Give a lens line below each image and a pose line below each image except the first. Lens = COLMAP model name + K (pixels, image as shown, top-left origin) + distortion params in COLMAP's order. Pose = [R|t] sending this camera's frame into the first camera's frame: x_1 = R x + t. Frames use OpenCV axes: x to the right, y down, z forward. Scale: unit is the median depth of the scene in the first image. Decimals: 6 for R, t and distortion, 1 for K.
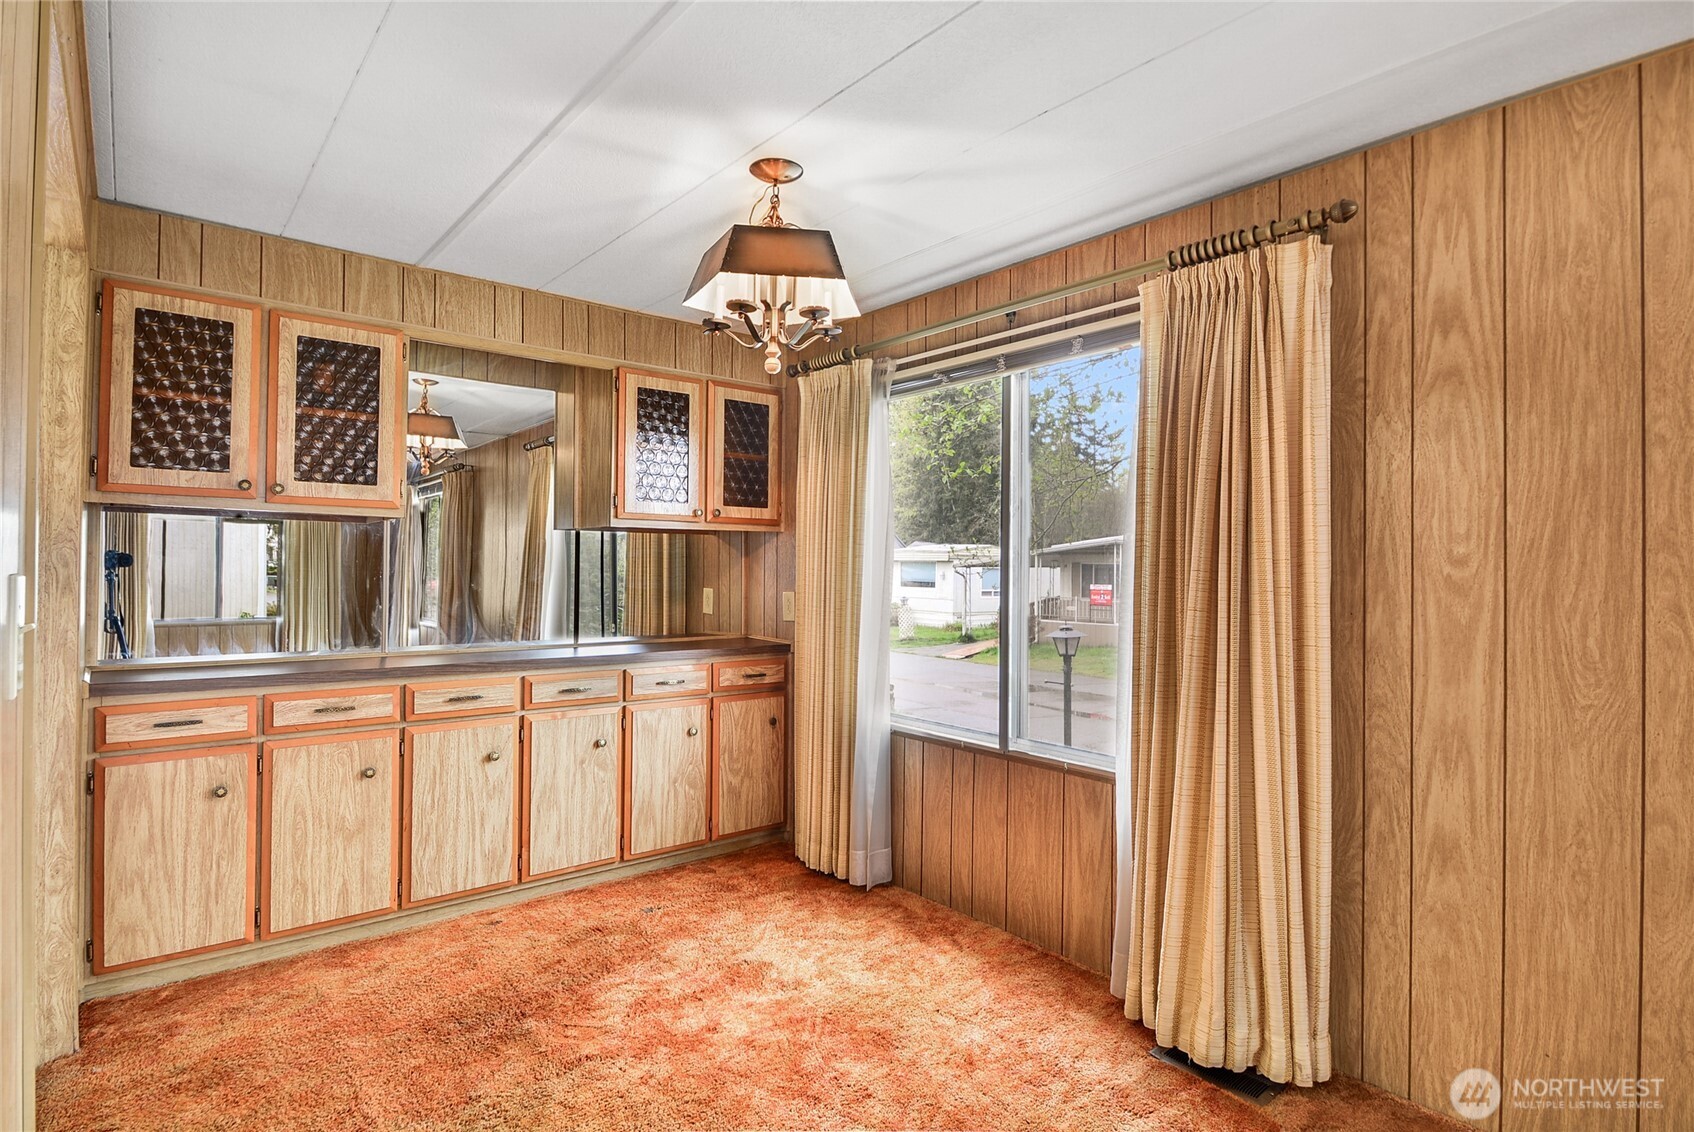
lens RADIAL K [[870.6, 0, 843.5], [0, 870.6, 559.4], [0, 0, 1]] dist [0.019480, -0.024967]
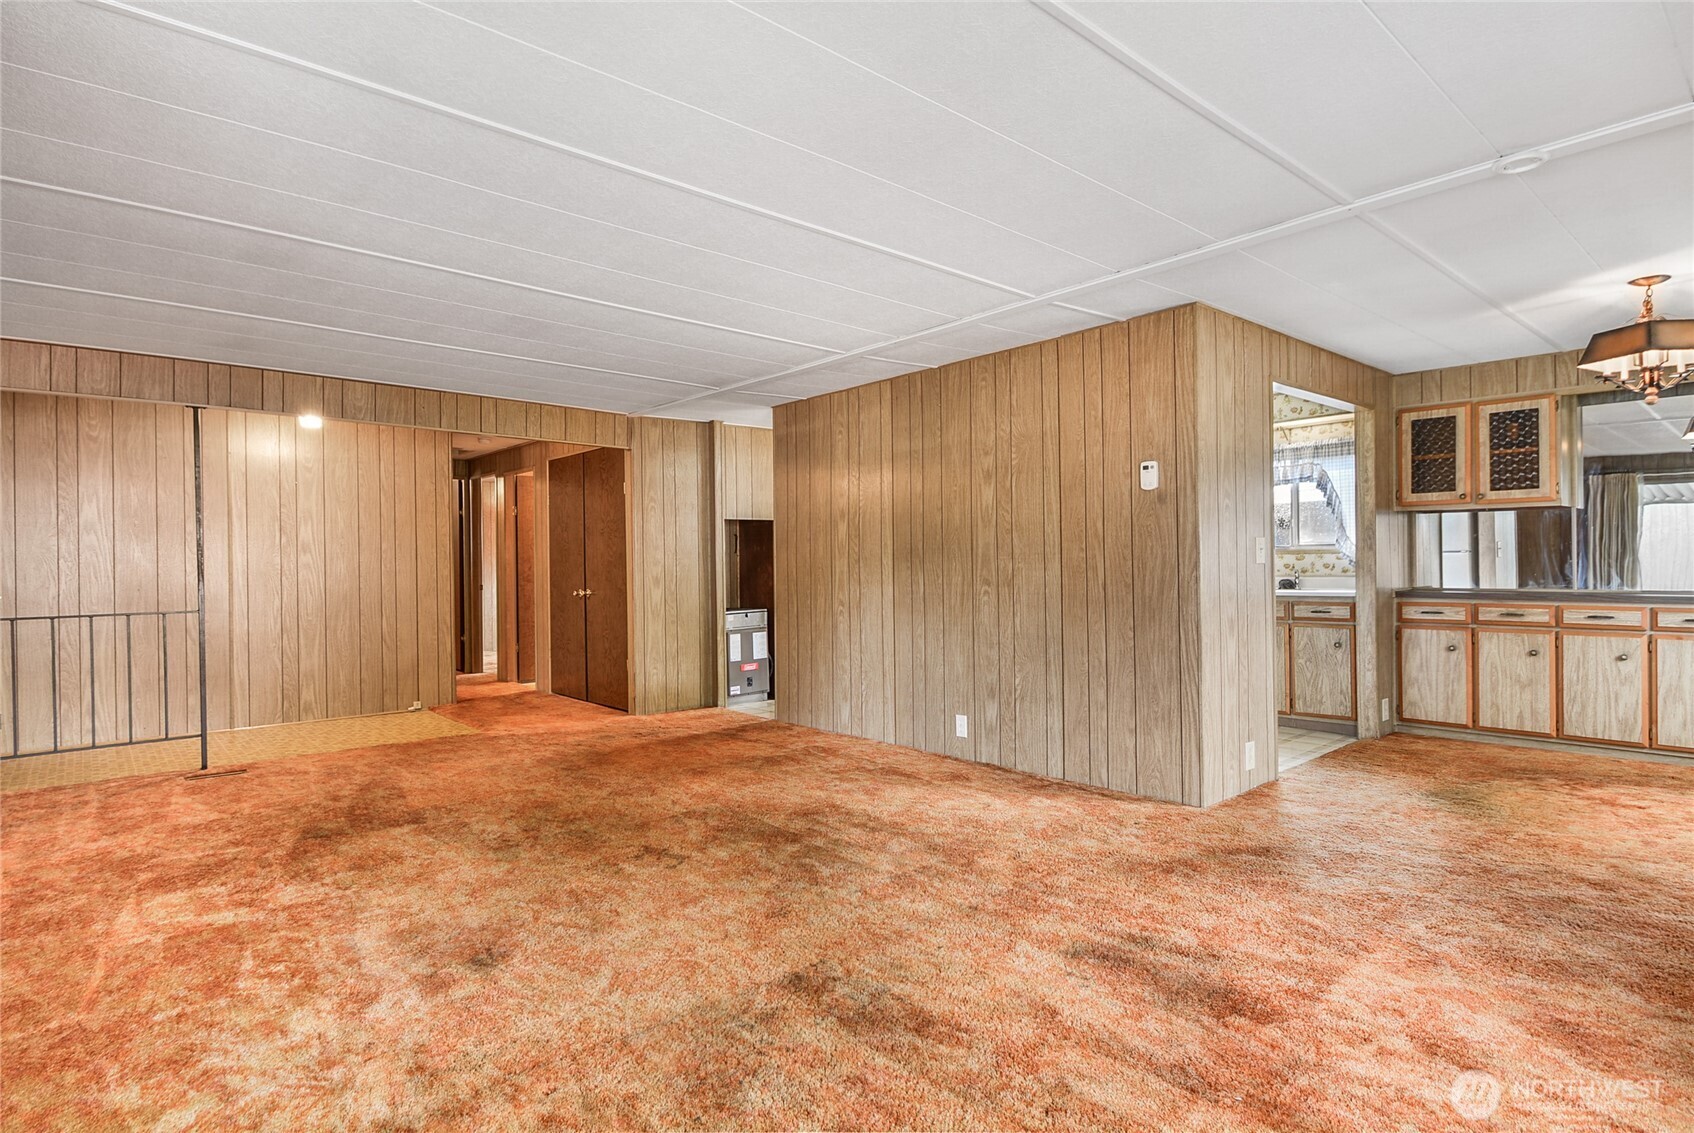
lens RADIAL K [[870.6, 0, 843.5], [0, 870.6, 559.9], [0, 0, 1]] dist [0.019480, -0.024967]
pose [[0.034156, -0.014508, -0.999311, 1.193624], [0.020181, 0.999701, -0.013824, 0.055379], [0.999213, -0.019695, 0.034438, -0.453277]]
